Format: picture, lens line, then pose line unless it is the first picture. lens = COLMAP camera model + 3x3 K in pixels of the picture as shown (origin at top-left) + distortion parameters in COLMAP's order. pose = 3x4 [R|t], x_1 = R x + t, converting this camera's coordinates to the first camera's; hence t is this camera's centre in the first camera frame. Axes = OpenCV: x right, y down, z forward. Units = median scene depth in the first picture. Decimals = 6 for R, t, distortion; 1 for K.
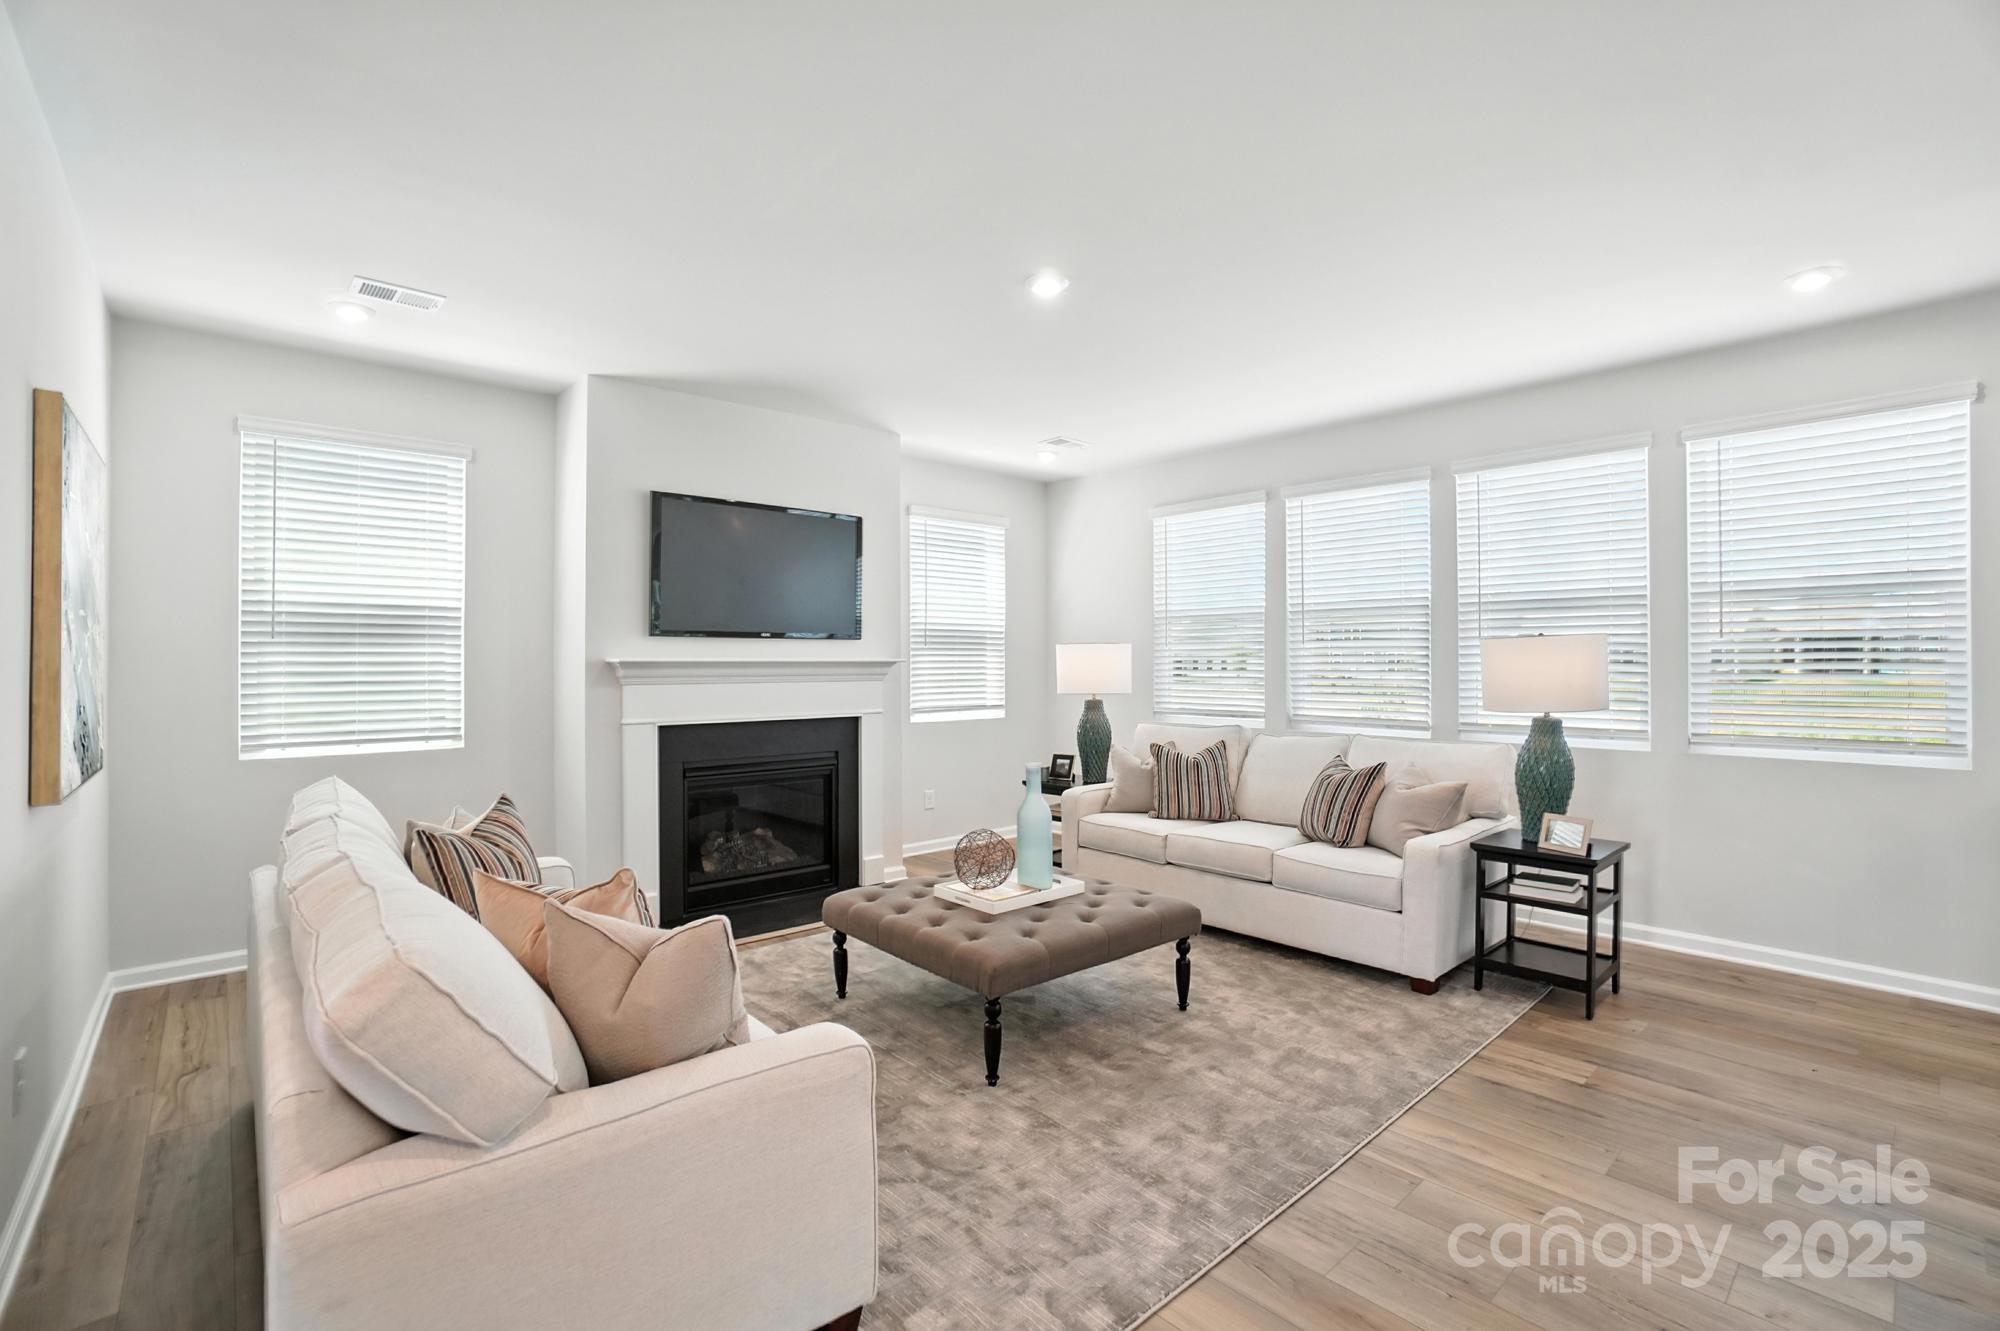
lens RADIAL K [[902.5, 0, 997.3], [0, 902.5, 653.4], [0, 0, 1]] dist [-0.057333, 0.021212]
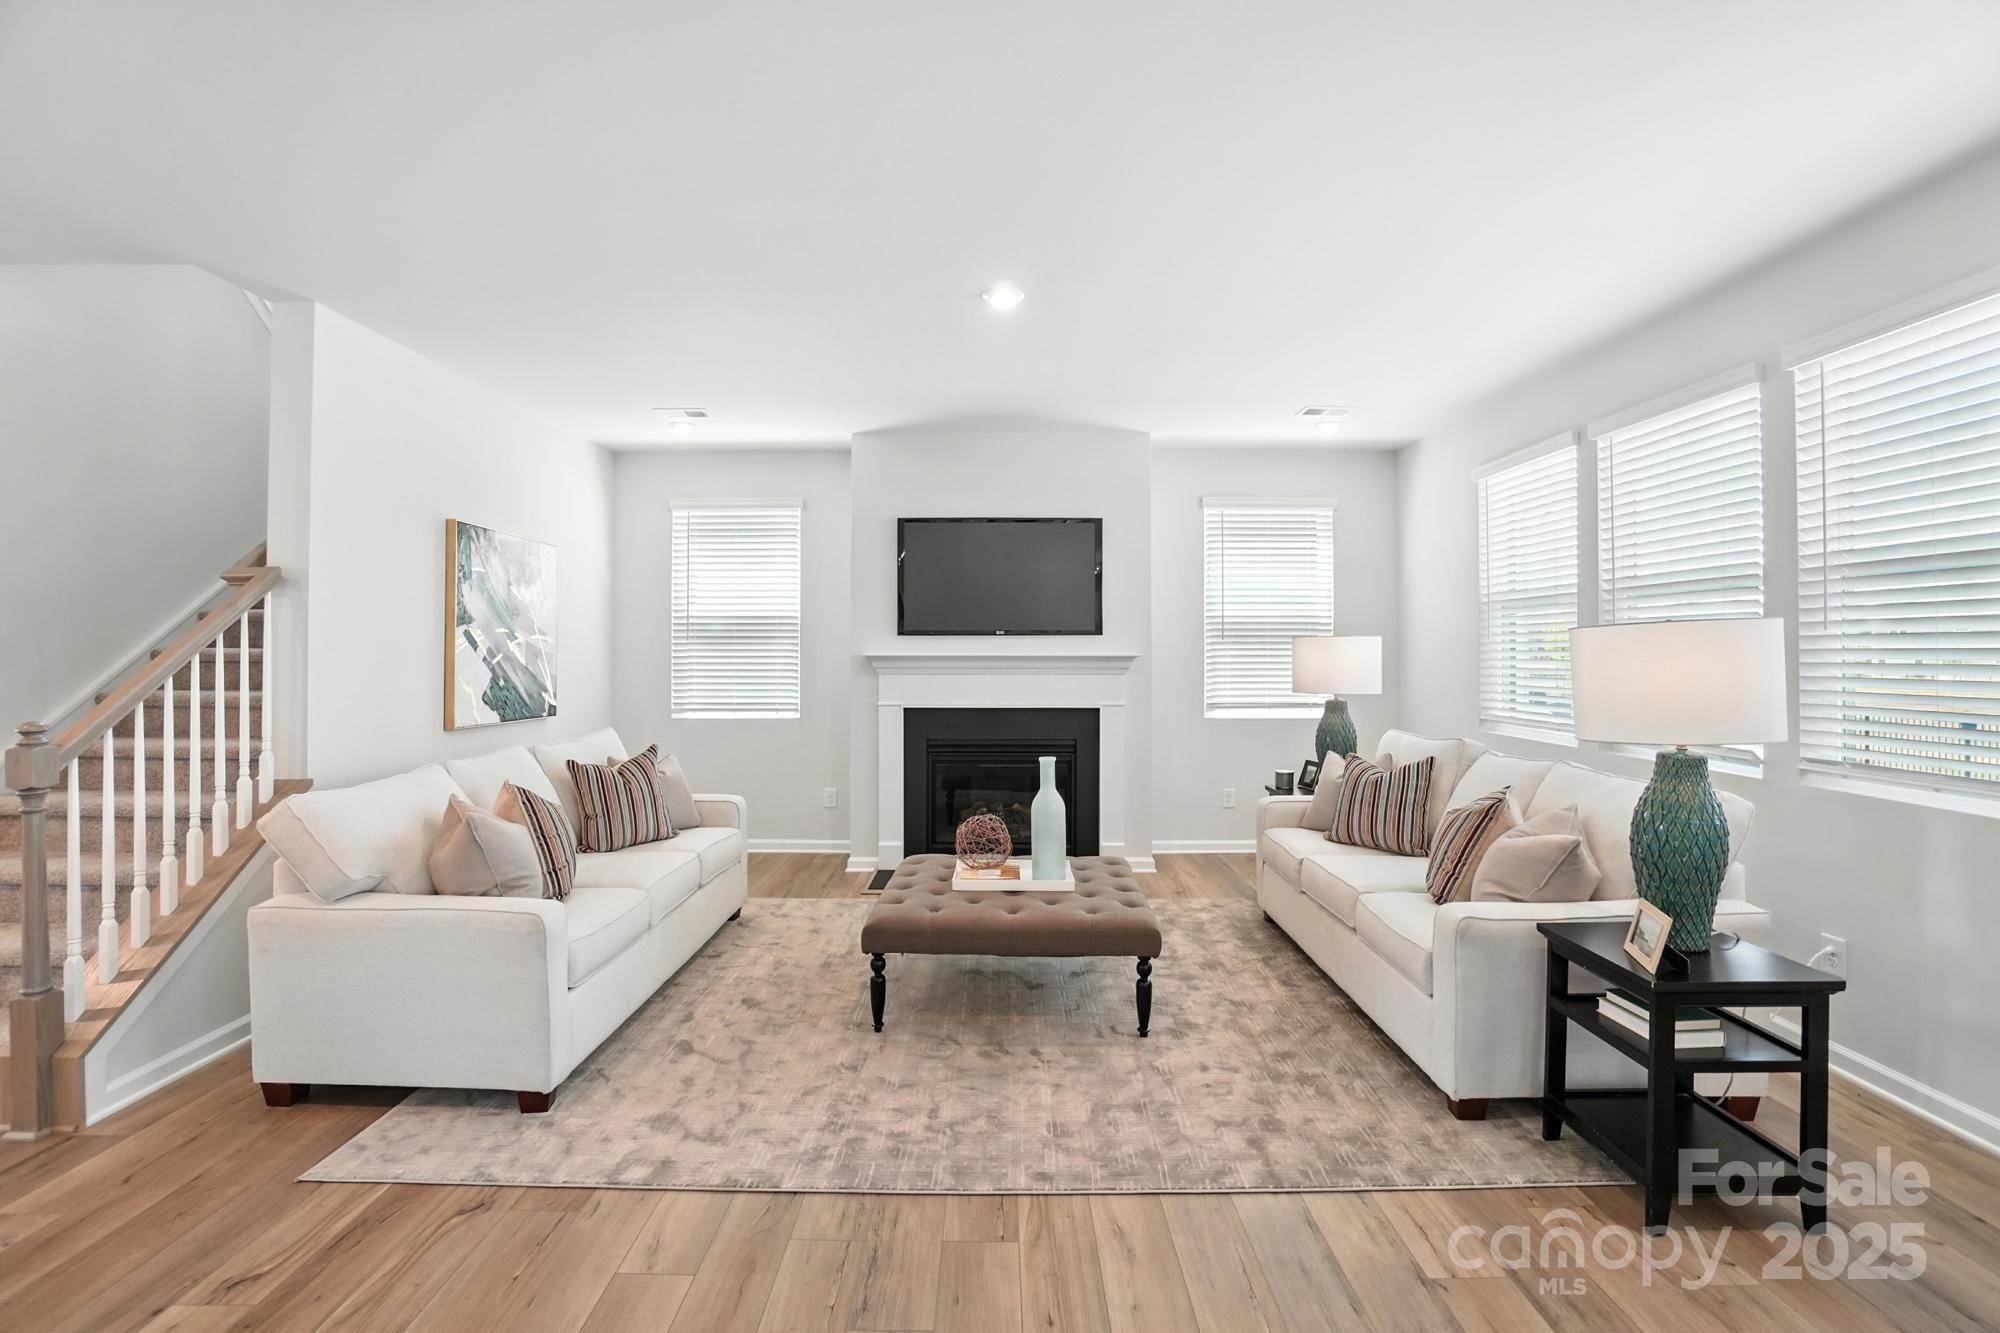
lens RADIAL K [[902.5, 0, 997.3], [0, 902.5, 654.4], [0, 0, 1]] dist [-0.057333, 0.021212]
pose [[0.739512, 0.004013, -0.673131, 0.557378], [0.004607, 0.999929, 0.011022, -0.006130], [0.673127, -0.011252, 0.739441, 0.167381]]
